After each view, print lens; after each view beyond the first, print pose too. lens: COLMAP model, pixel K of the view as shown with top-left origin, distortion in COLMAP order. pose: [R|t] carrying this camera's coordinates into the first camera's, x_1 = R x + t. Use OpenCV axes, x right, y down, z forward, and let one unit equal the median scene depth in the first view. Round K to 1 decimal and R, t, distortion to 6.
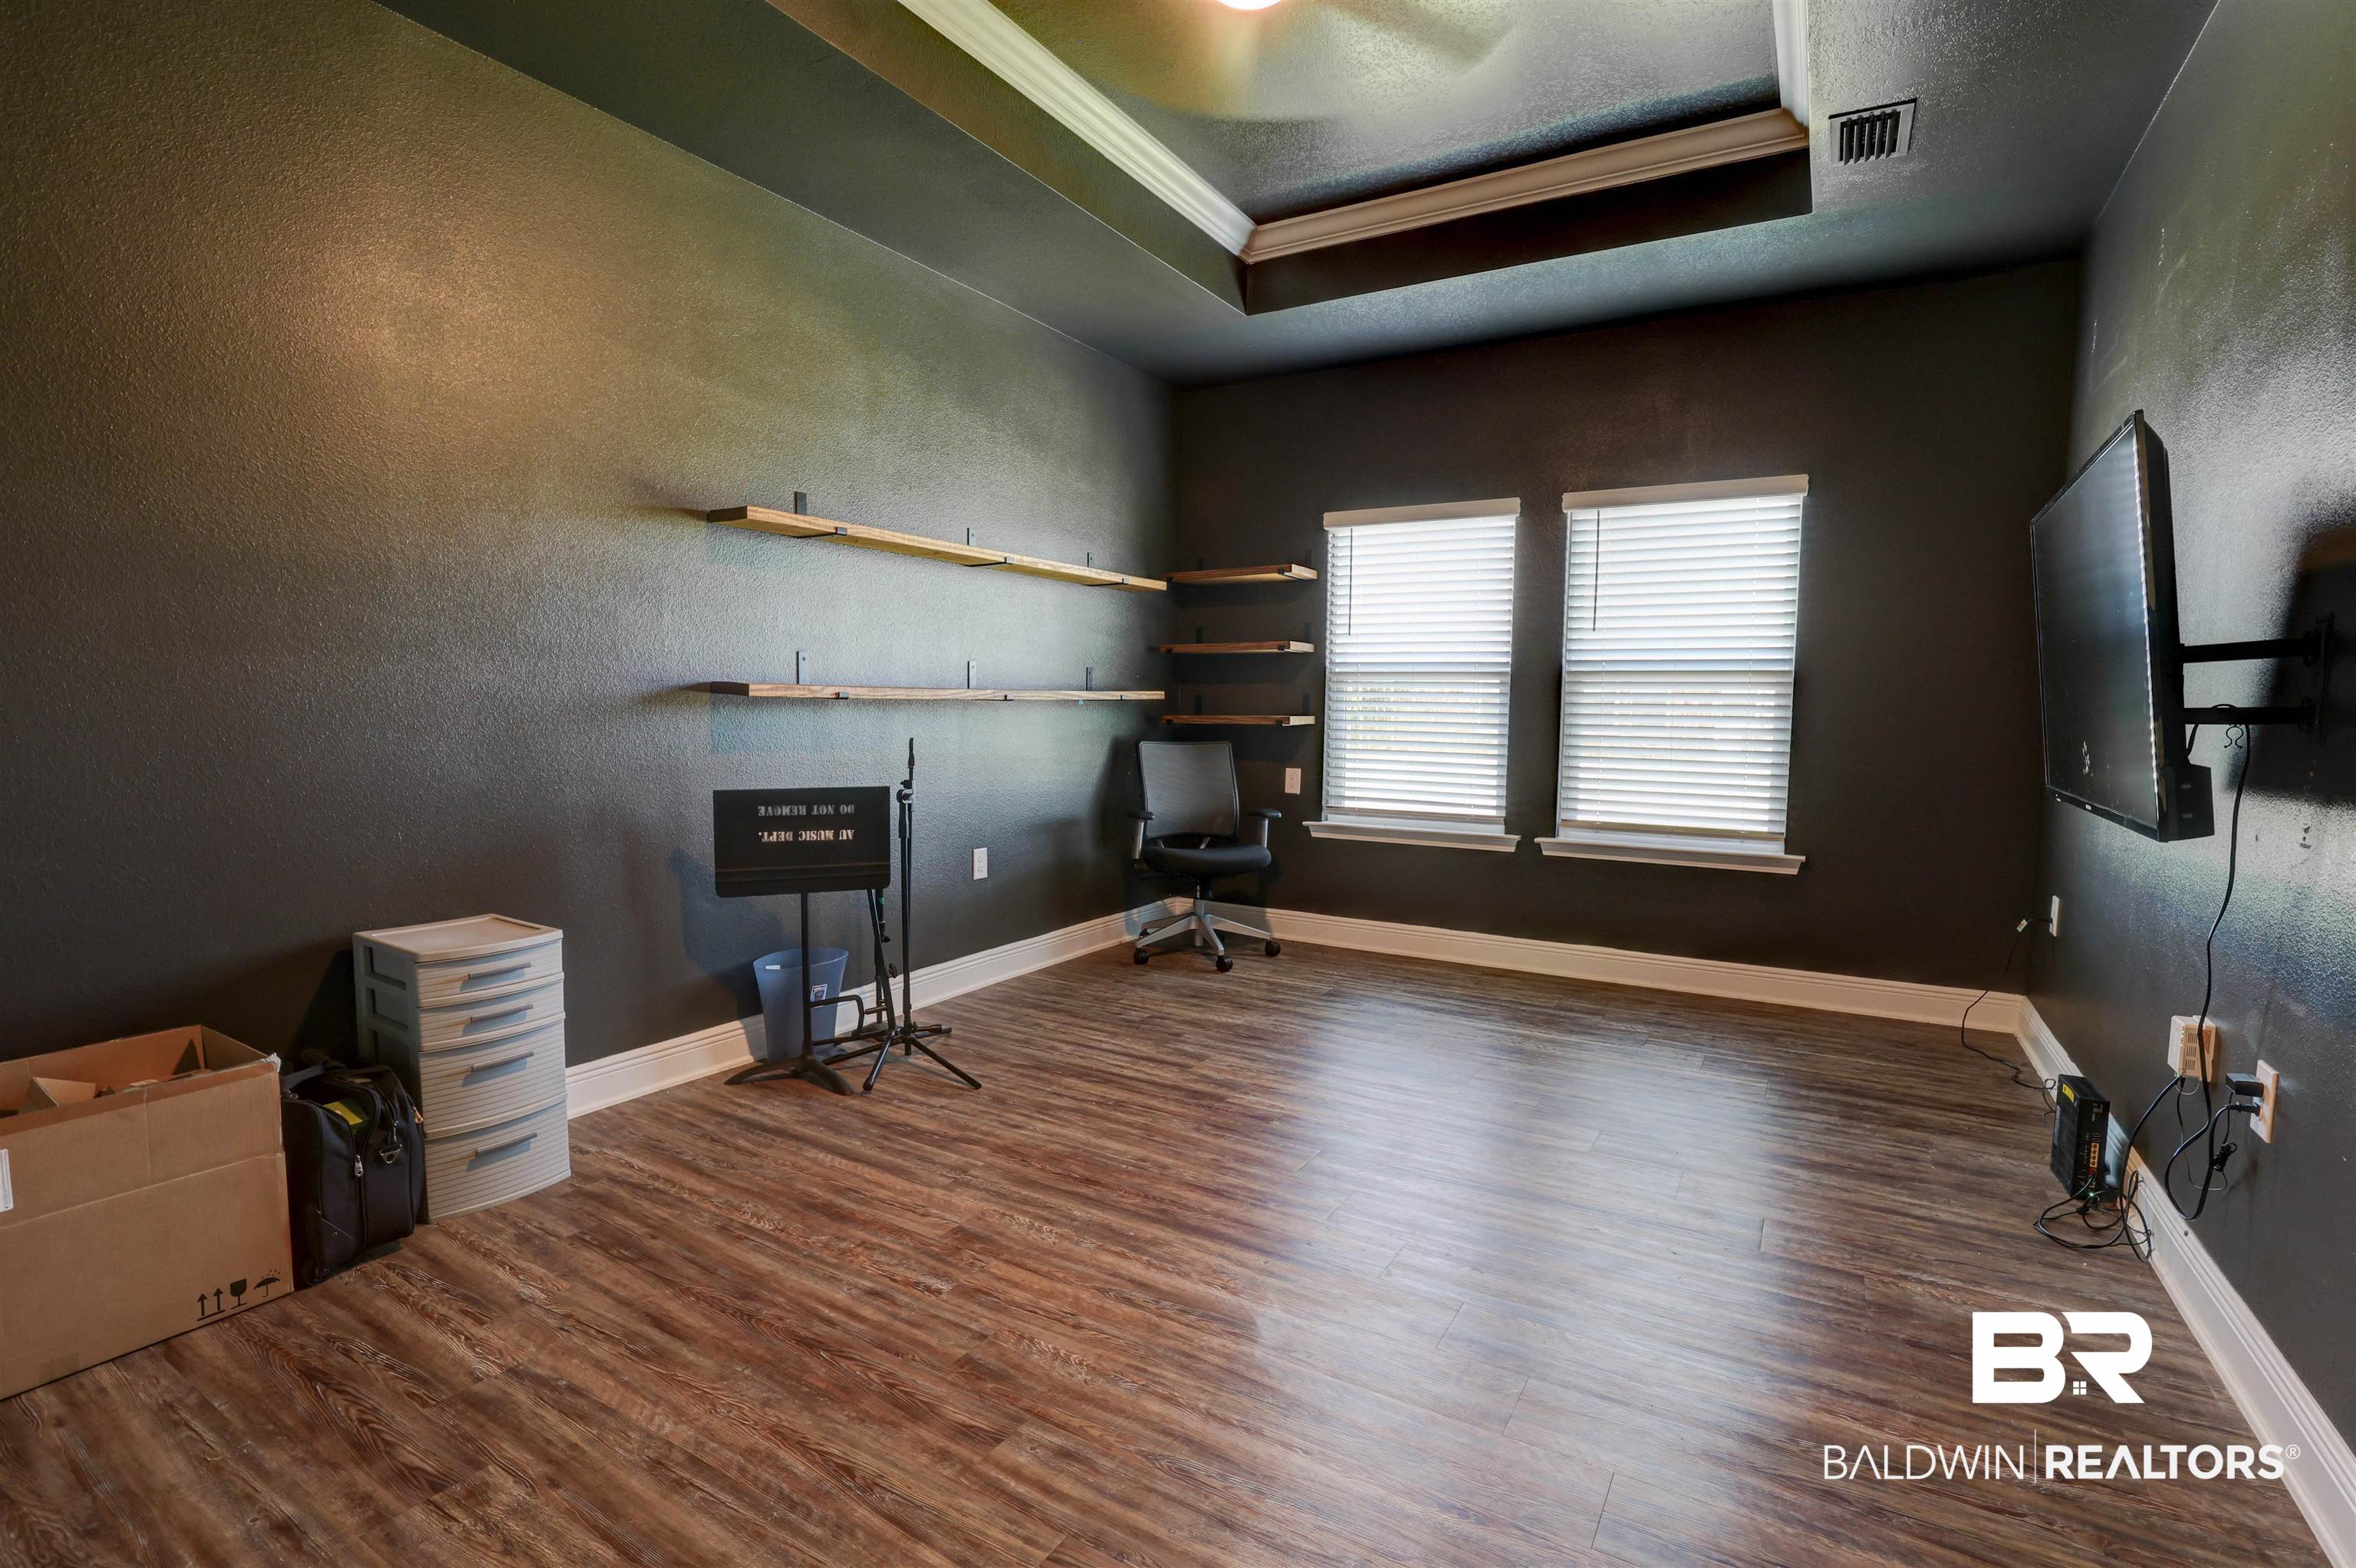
lens RADIAL K [[1086.3, 0, 1179.5], [0, 1086.3, 778.3], [0, 0, 1]] dist [-0.030580, 0.003239]
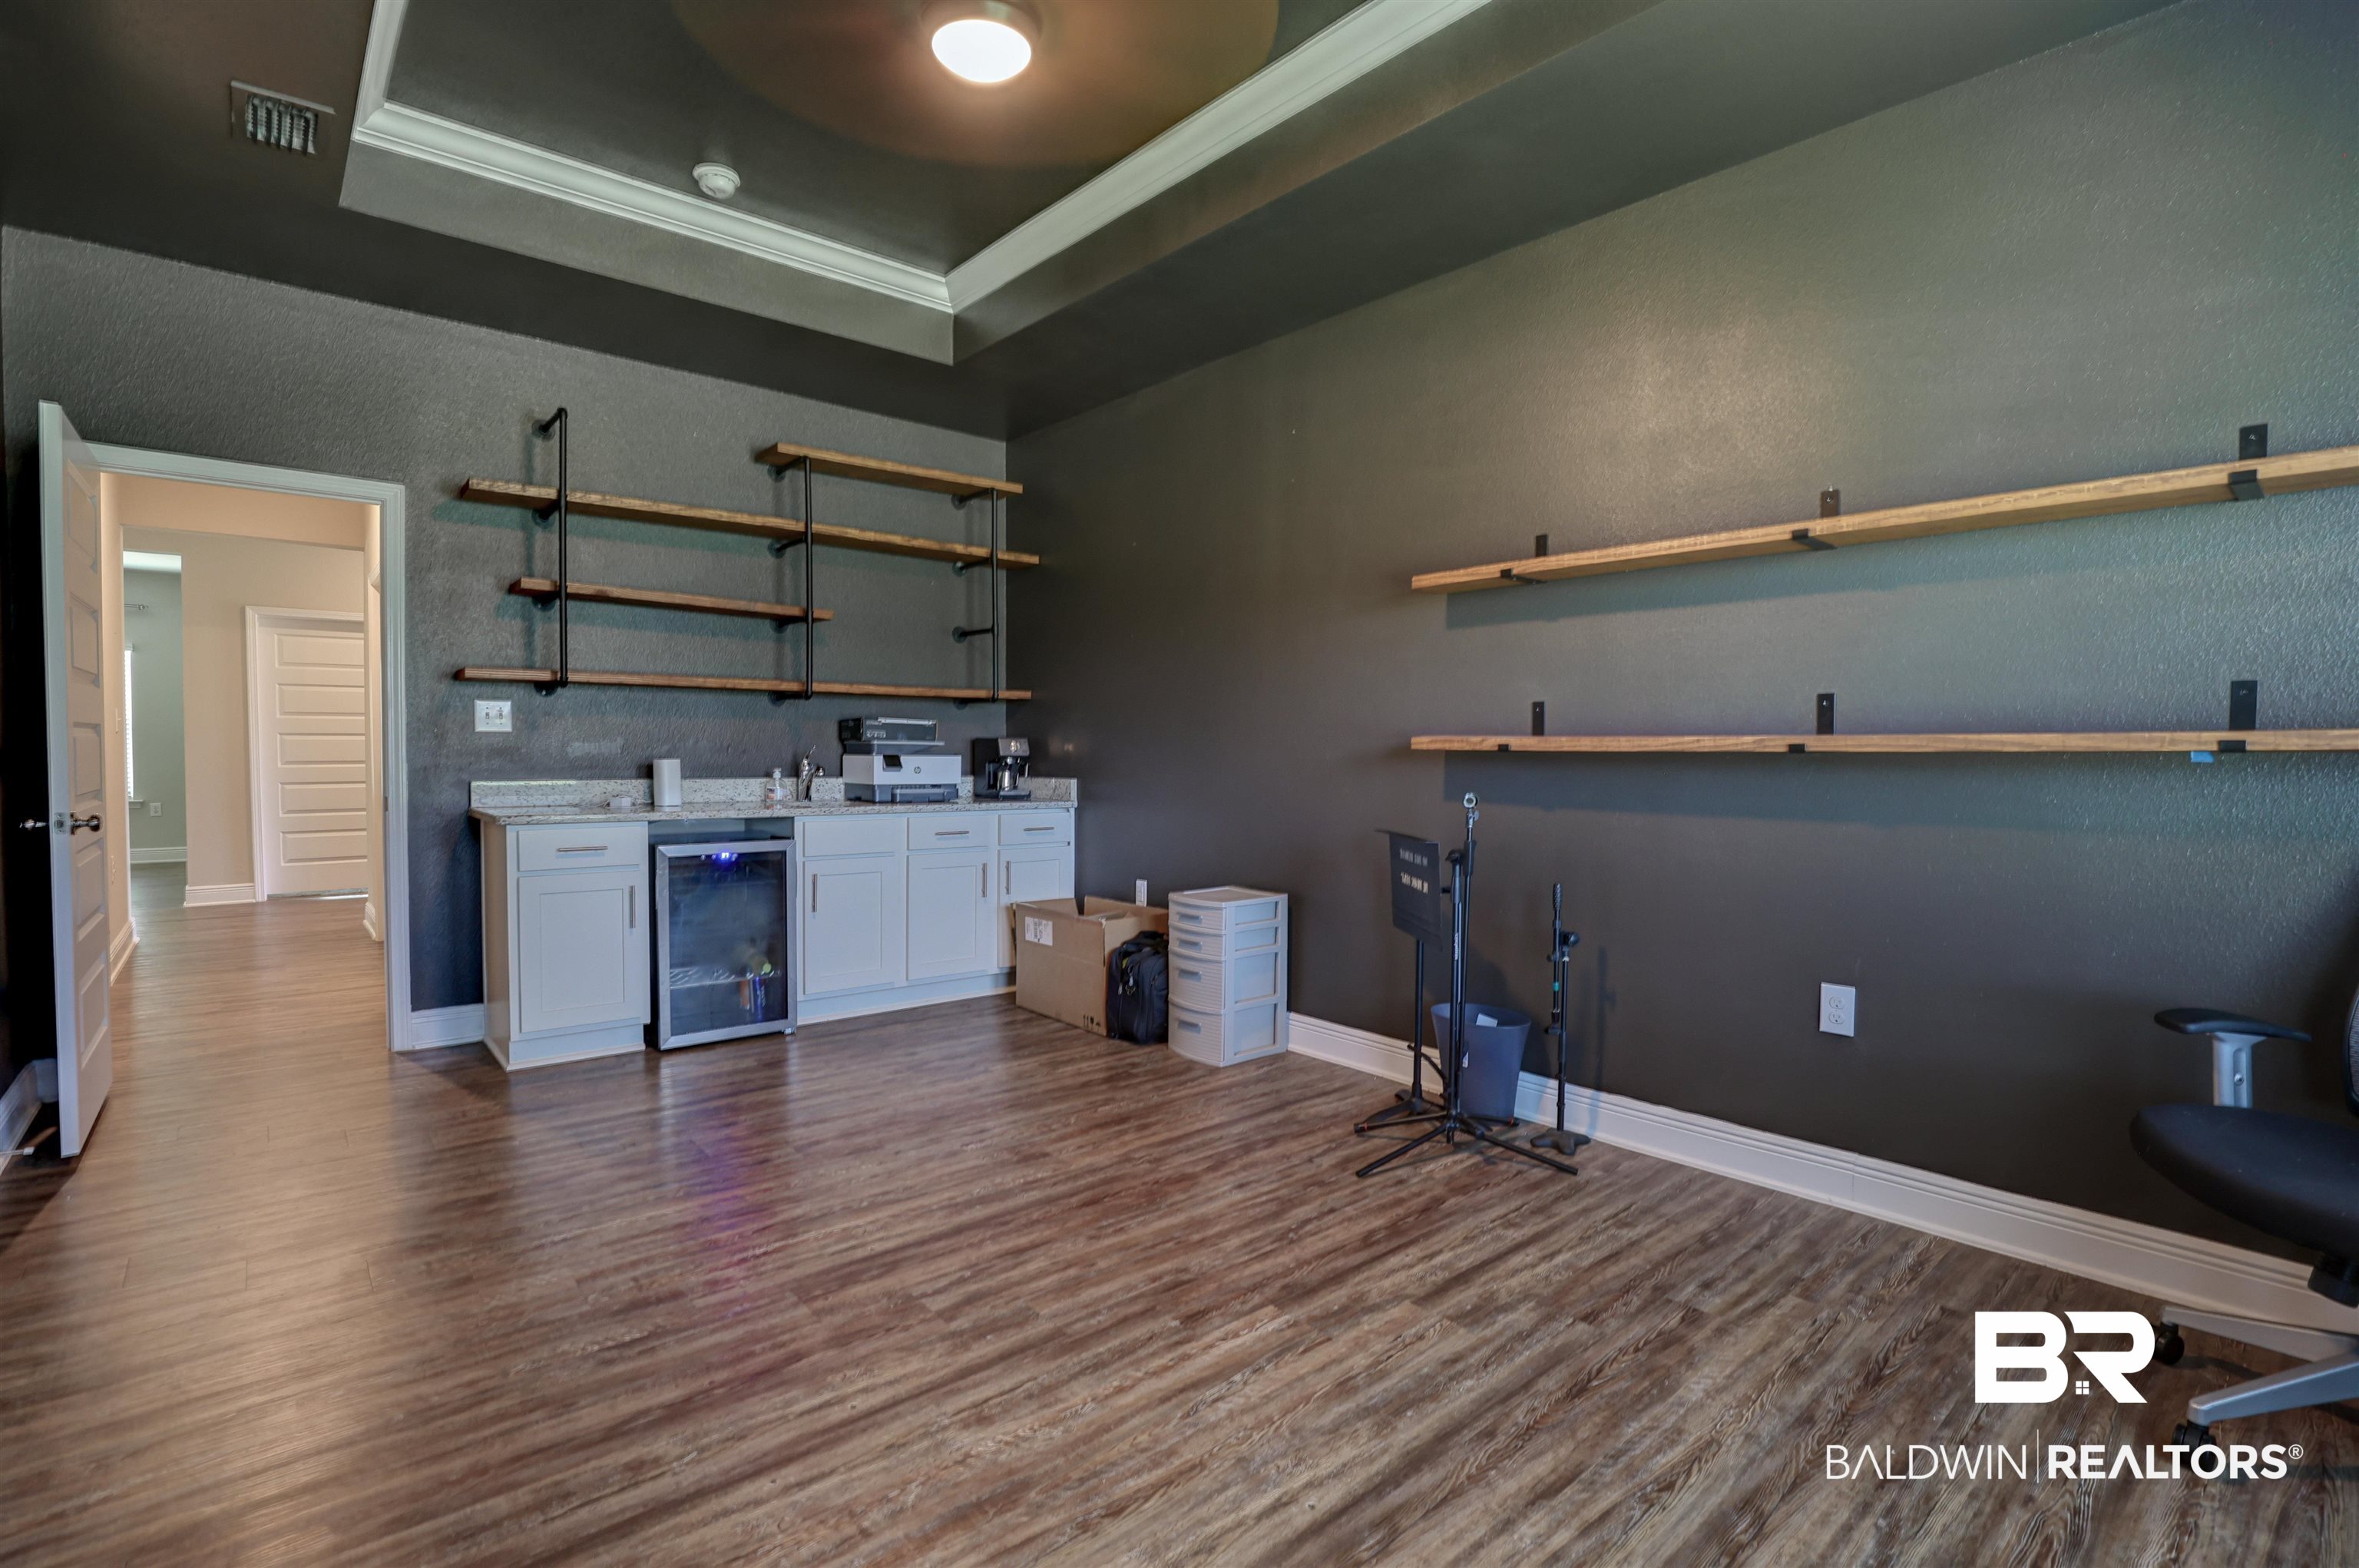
lens RADIAL K [[1087.7, 0, 1178.1], [0, 1087.7, 781.4], [0, 0, 1]] dist [-0.030580, 0.003239]
pose [[-0.307245, 0.018880, -0.951443, 0.714786], [-0.072087, 0.996469, 0.043052, -0.071321], [0.948896, 0.081814, -0.304799, 1.102664]]
